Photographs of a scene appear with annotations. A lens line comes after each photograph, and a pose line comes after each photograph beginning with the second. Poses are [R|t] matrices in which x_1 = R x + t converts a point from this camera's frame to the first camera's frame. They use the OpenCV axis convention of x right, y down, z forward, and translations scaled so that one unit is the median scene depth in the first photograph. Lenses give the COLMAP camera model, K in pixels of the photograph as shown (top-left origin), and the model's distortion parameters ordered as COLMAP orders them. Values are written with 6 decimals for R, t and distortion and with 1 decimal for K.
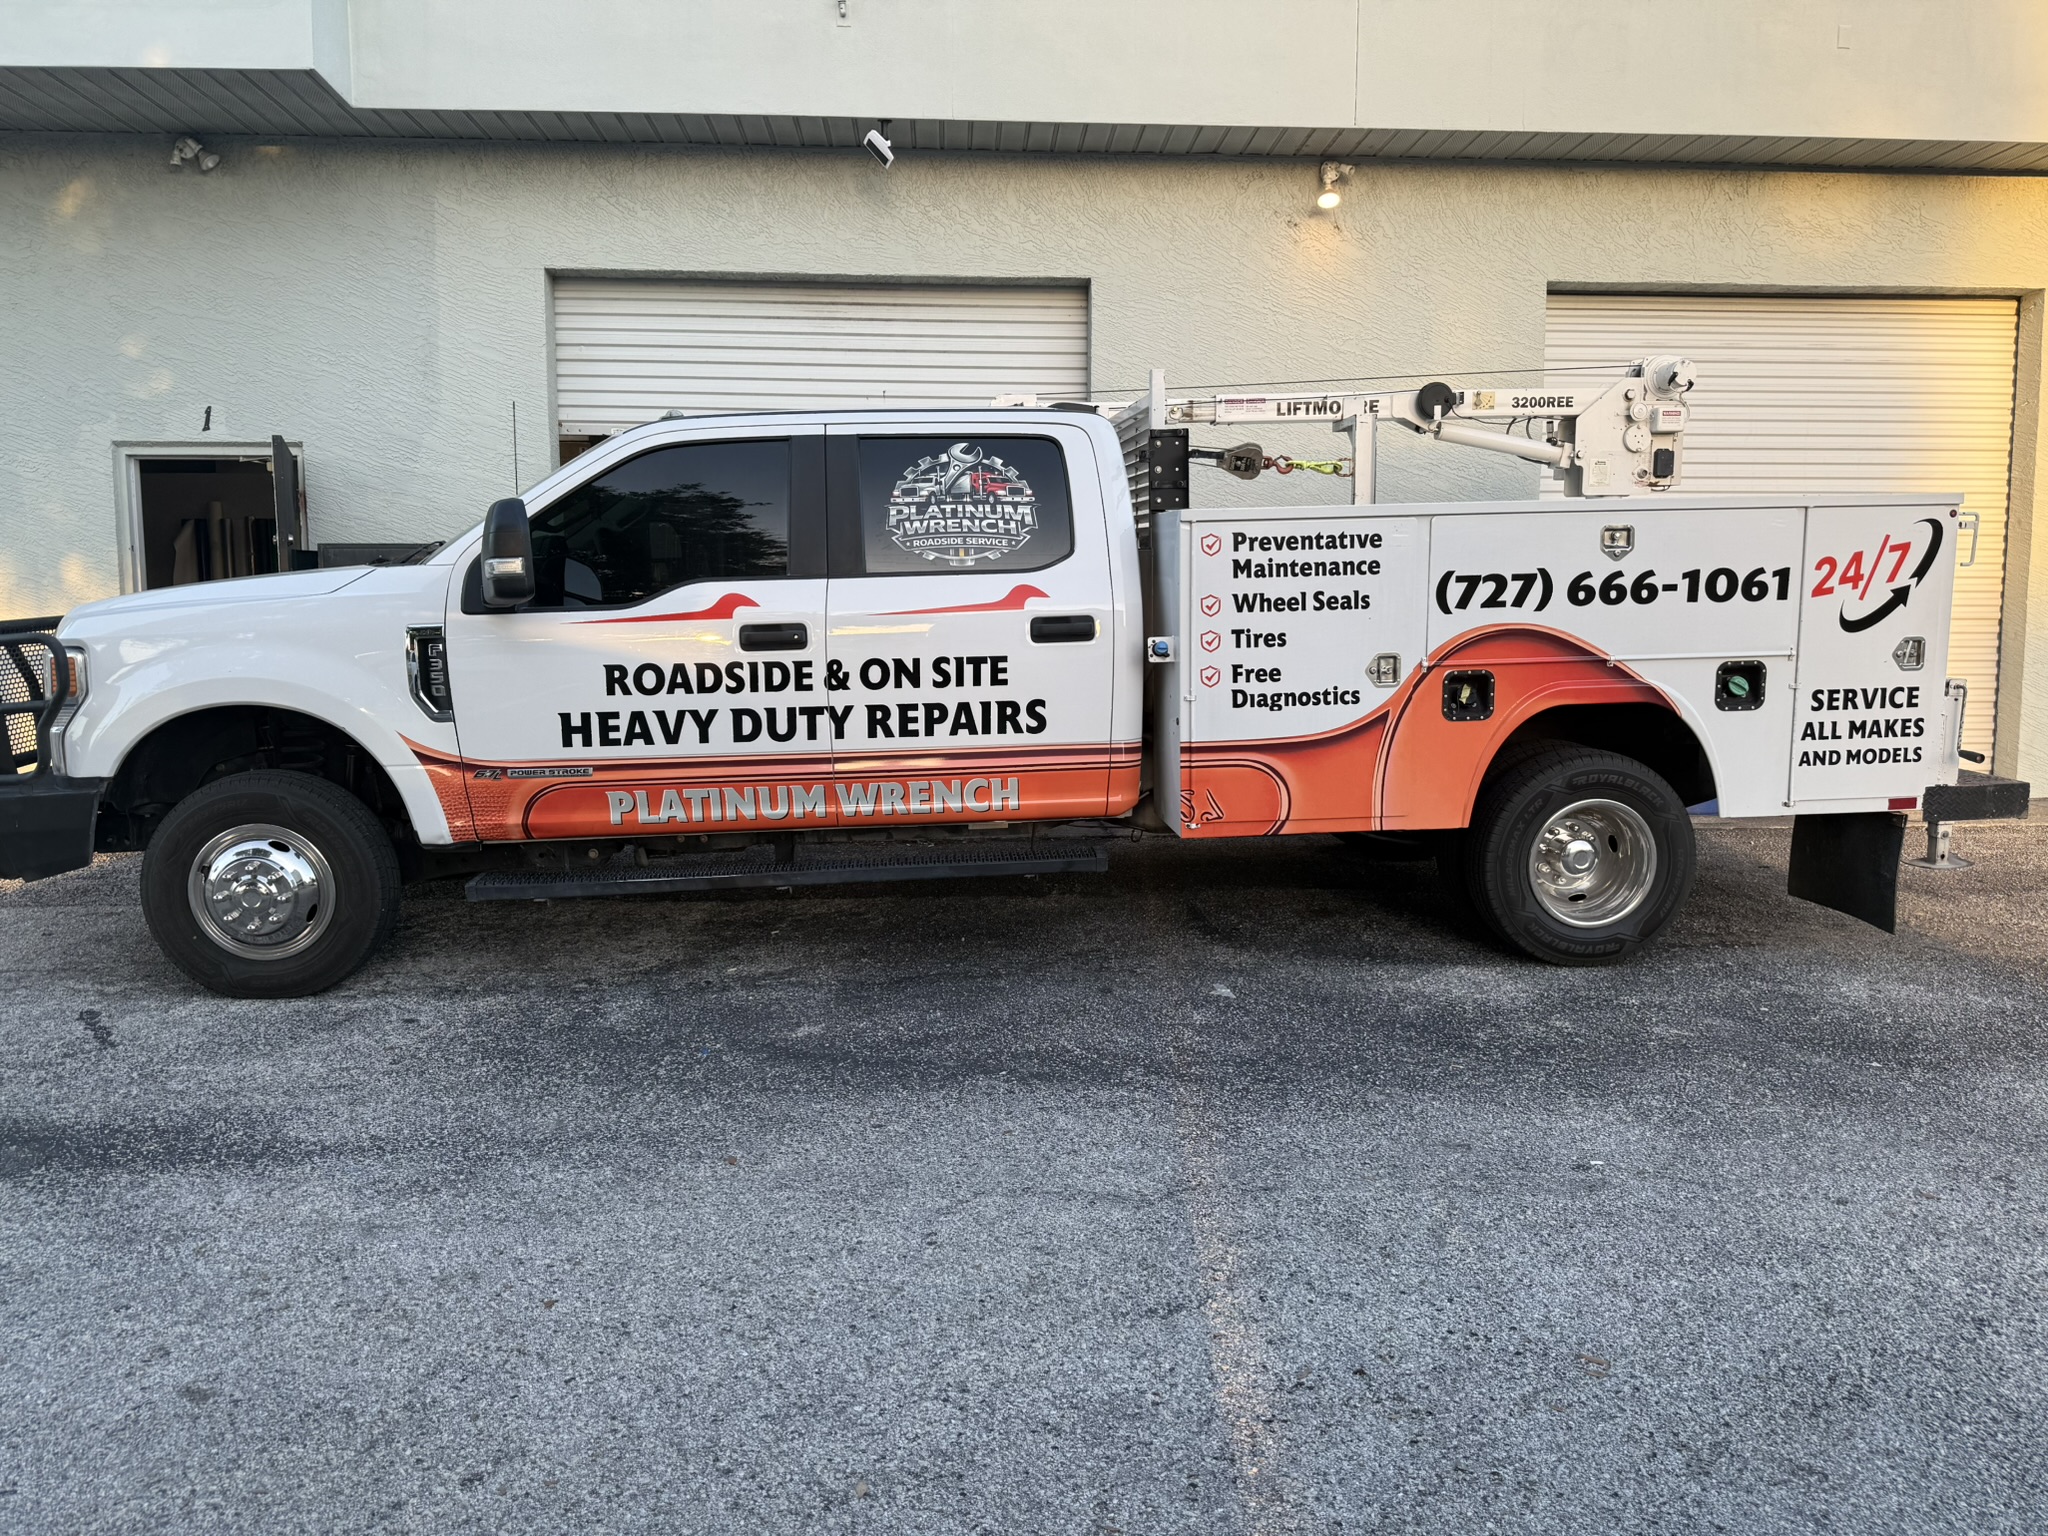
lens RADIAL K [[1418.6, 0, 1005.0], [0, 1418.6, 781.2], [0, 0, 1]] dist [0.018967, -0.029070]
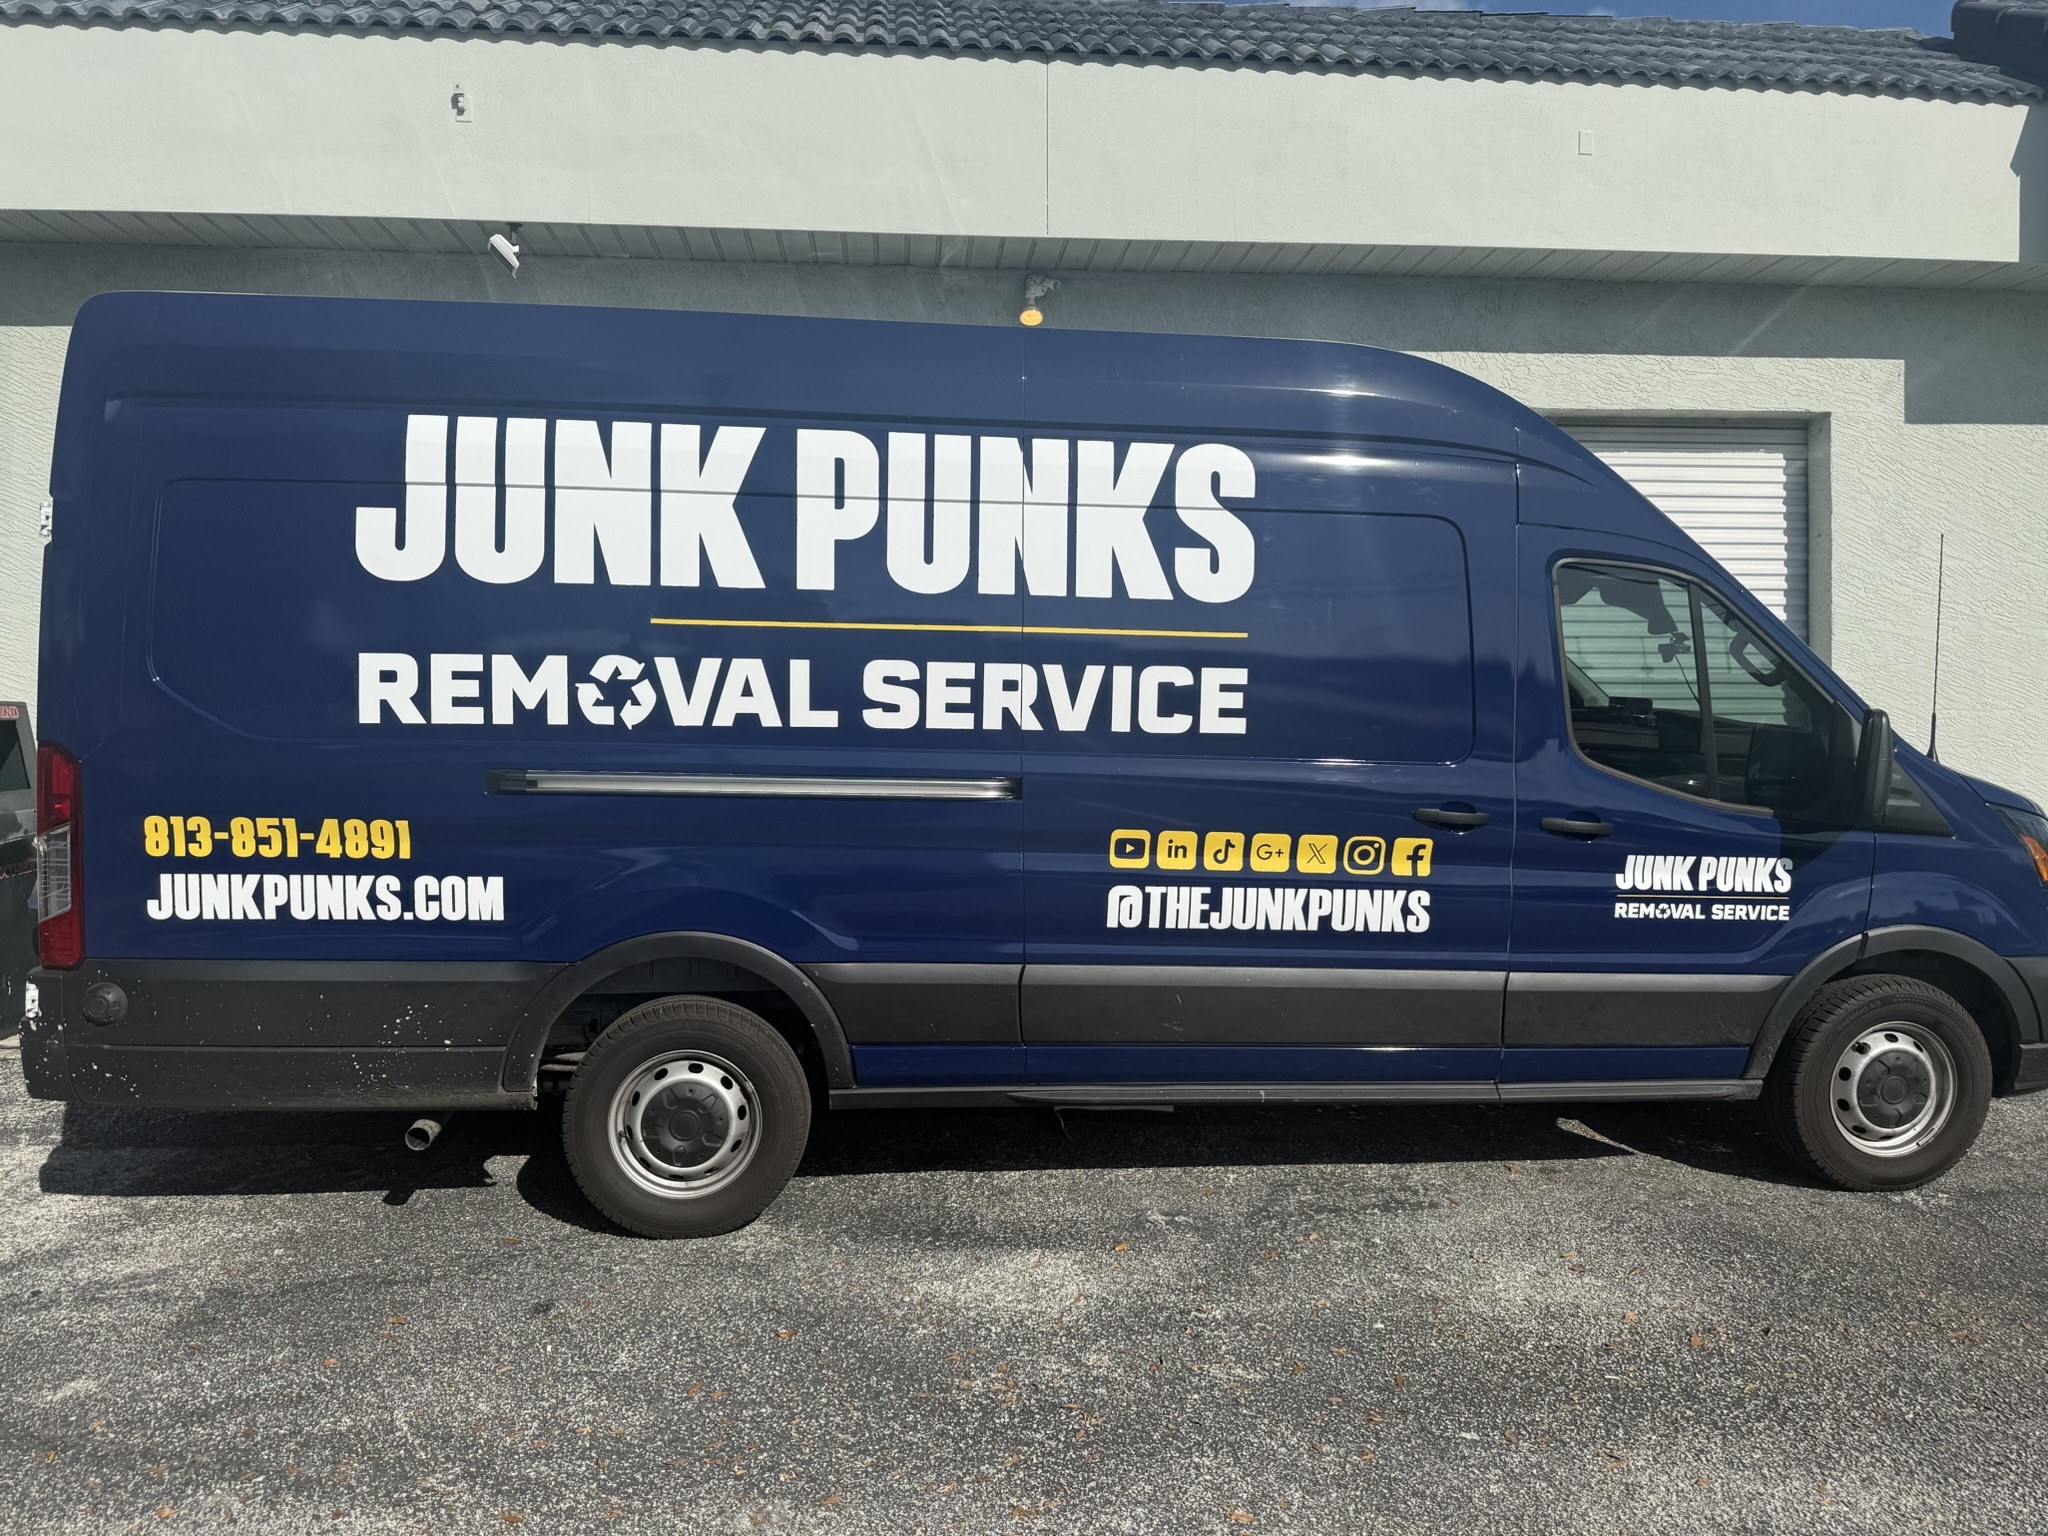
lens RADIAL K [[1418.6, 0, 1010.5], [0, 1418.6, 768.2], [0, 0, 1]] dist [0.018967, -0.029070]
pose [[0.999659, -0.001569, 0.026067, 0.205815], [0.003612, 0.996905, -0.078535, -0.055361], [-0.025864, 0.078602, 0.996571, 0.134486]]
